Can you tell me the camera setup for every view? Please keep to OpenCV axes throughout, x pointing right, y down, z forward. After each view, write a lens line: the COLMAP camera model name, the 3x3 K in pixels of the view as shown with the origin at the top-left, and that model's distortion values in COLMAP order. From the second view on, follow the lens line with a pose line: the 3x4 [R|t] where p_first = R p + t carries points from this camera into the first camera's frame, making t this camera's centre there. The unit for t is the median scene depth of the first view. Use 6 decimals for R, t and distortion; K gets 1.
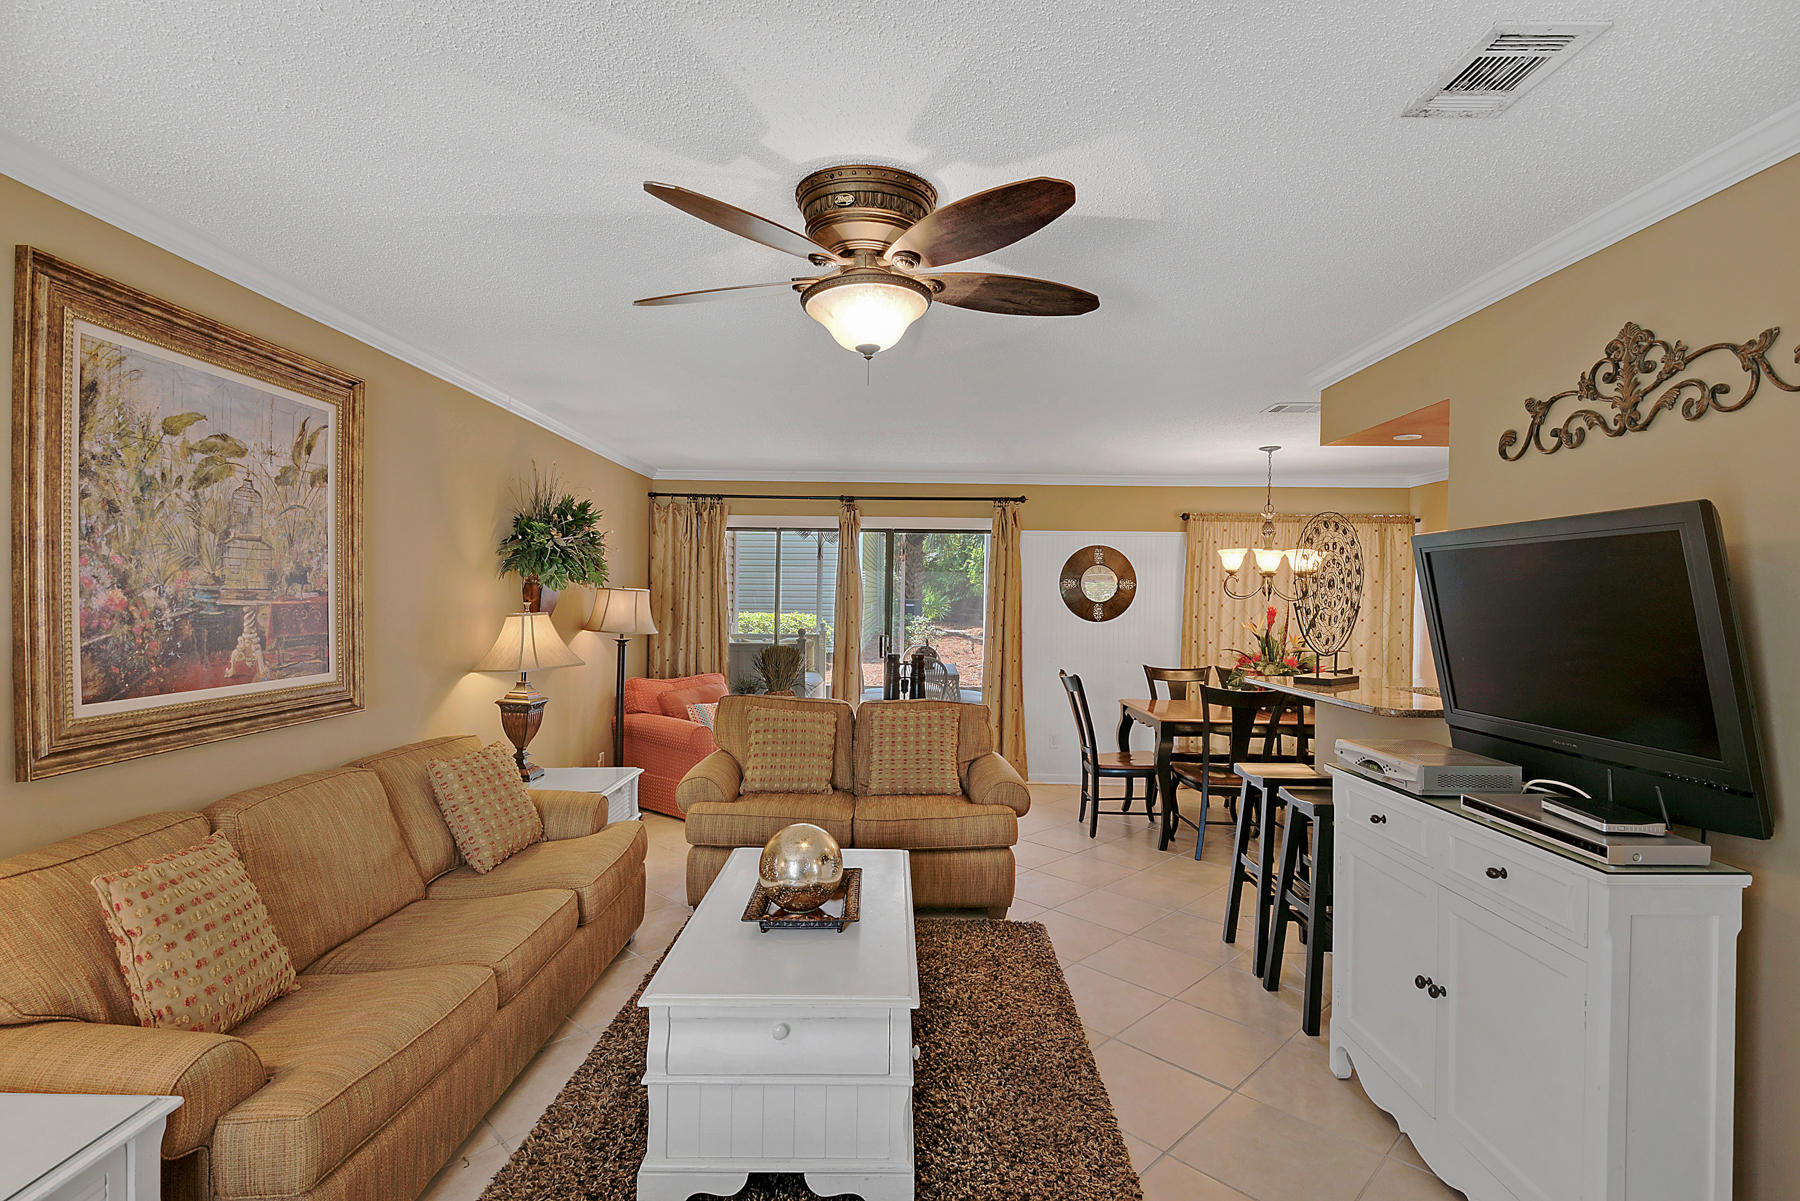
lens RADIAL K [[852.6, 0, 896.5], [0, 852.6, 596.9], [0, 0, 1]] dist [0.013676, -0.009614]
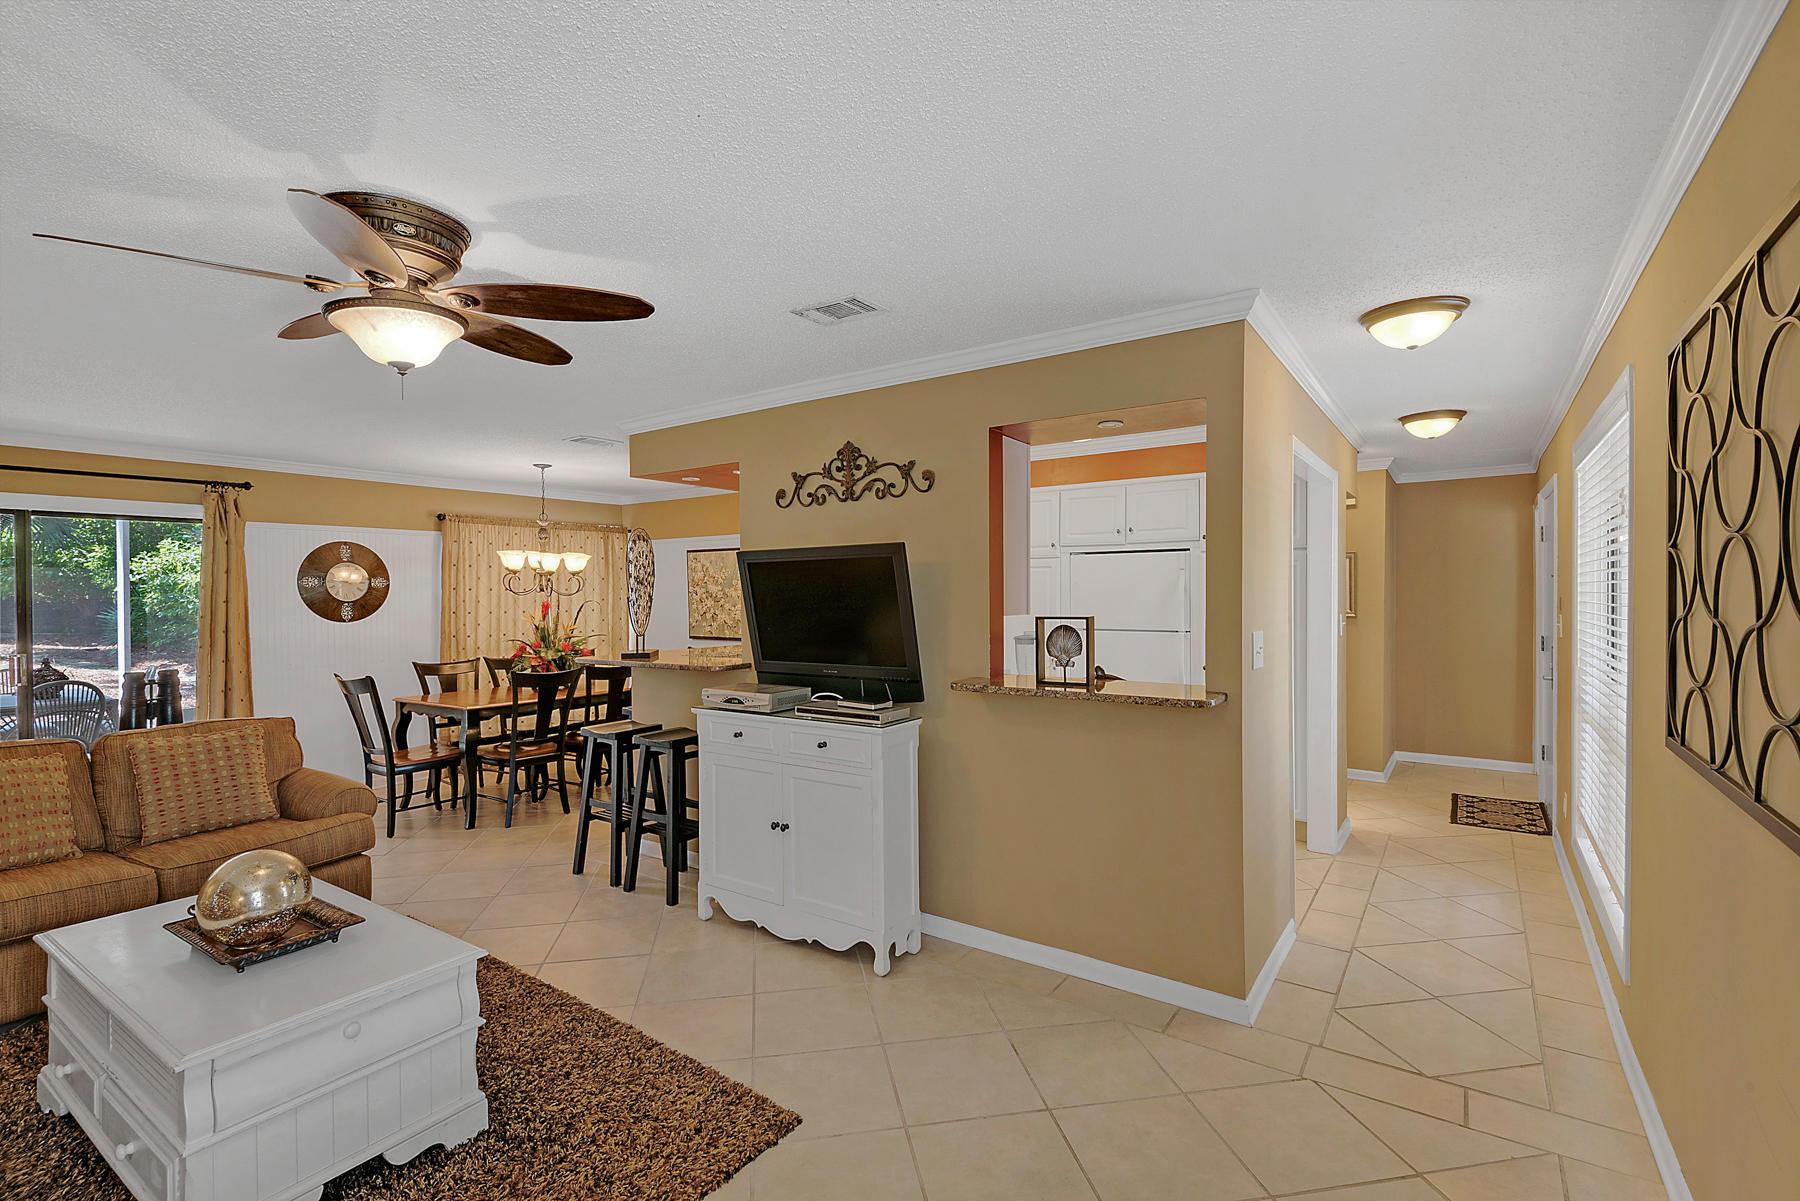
lens RADIAL K [[809.0, 0, 913.5], [0, 809.0, 597.2], [0, 0, 1]] dist [0.006515, -0.006042]
pose [[0.553560, -0.023594, 0.832475, -0.409770], [0.017043, 0.999710, 0.017001, -0.007871], [-0.832635, 0.004777, 0.553802, -0.065086]]
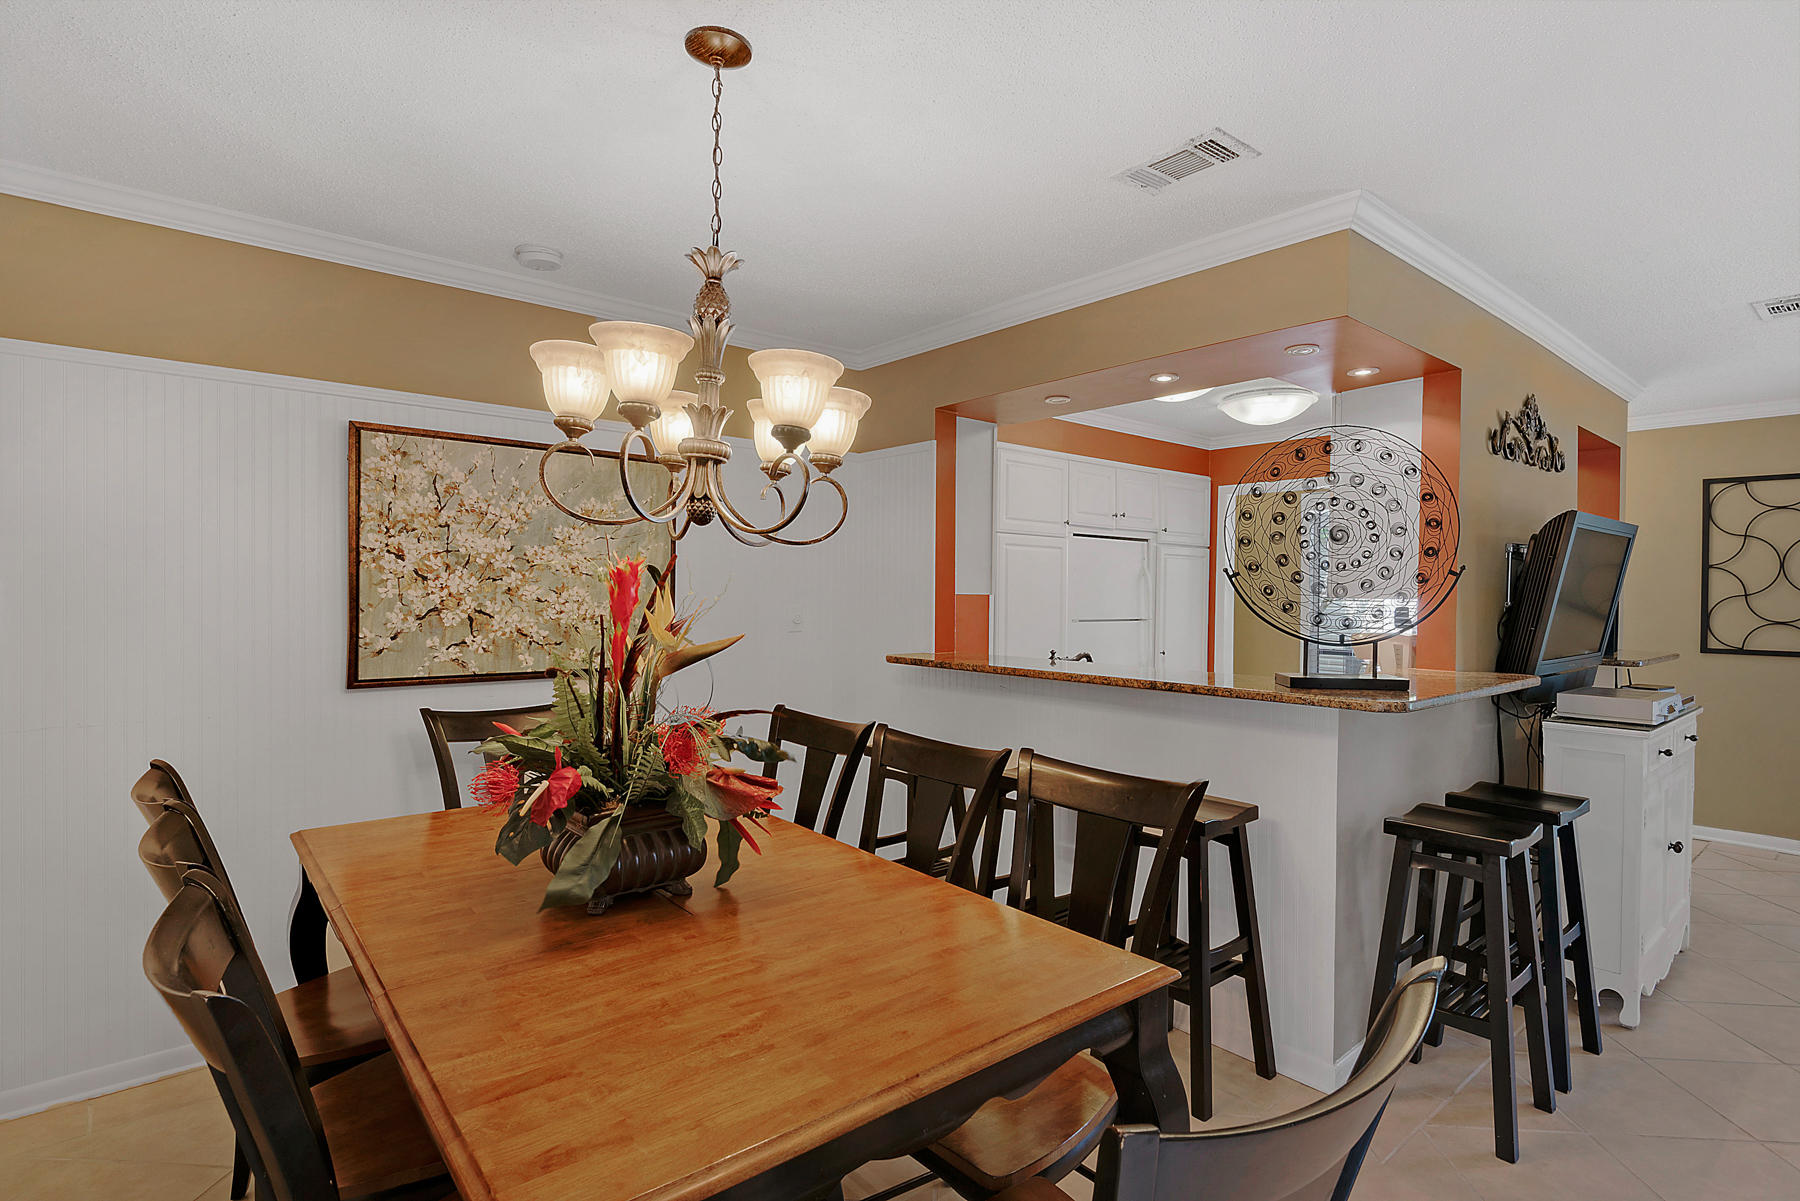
lens RADIAL K [[879.3, 0, 909.0], [0, 879.3, 602.2], [0, 0, 1]] dist [0.027034, -0.021306]
pose [[-0.651660, -0.030456, 0.757900, 0.269159], [-0.018862, 0.999535, 0.023948, 0.033649], [-0.758277, 0.001311, -0.651931, 2.253052]]
